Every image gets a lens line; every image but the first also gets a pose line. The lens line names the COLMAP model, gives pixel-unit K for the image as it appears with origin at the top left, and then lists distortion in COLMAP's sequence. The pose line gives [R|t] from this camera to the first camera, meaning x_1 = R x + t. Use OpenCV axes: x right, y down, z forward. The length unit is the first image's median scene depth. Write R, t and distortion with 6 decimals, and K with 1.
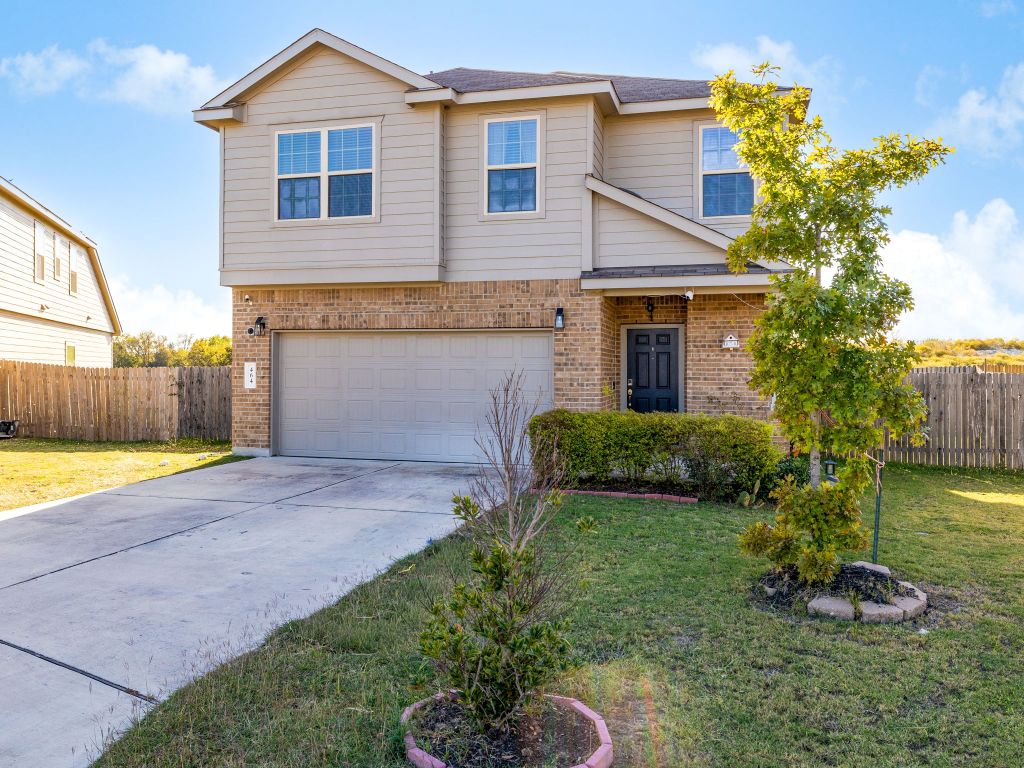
lens RADIAL K [[719.7, 0, 512.0], [0, 719.7, 384.0], [0, 0, 1]] dist [0.001360, -0.001363]
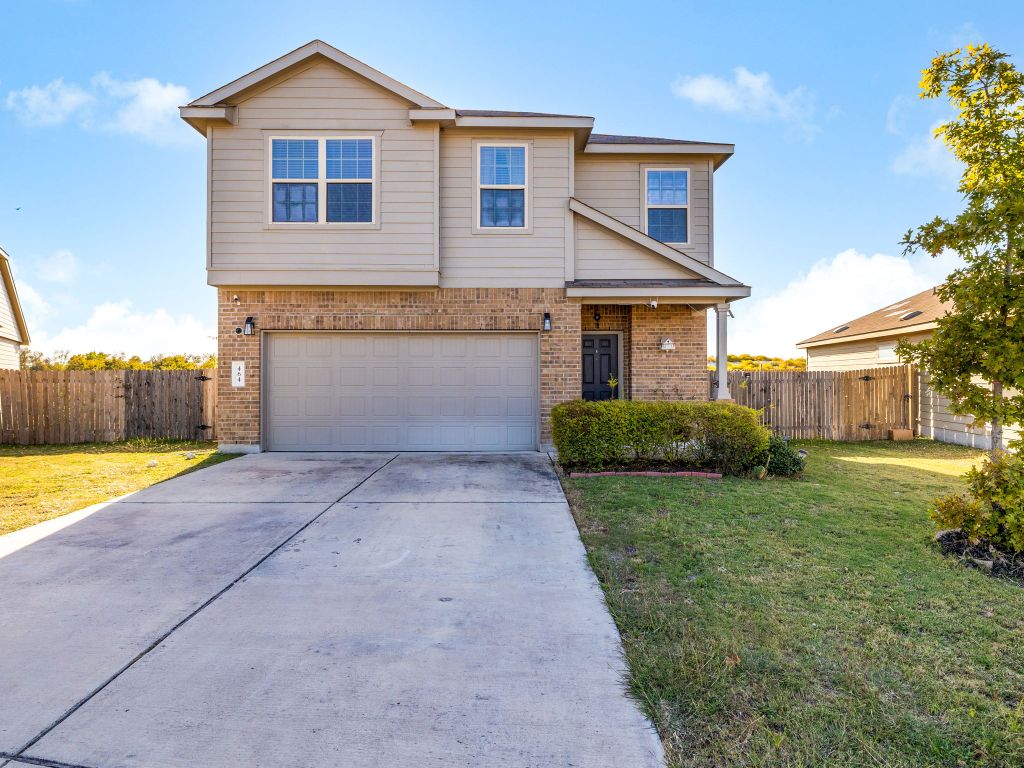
lens RADIAL K [[539.5, 0, 512.0], [0, 539.5, 384.0], [0, 0, 1]] dist [-0.003816, 0.000266]
pose [[0.967312, -0.008891, 0.253433, -0.194238], [0.010692, 0.999926, -0.005728, 0.011513], [-0.253363, 0.008250, 0.967336, 0.172414]]
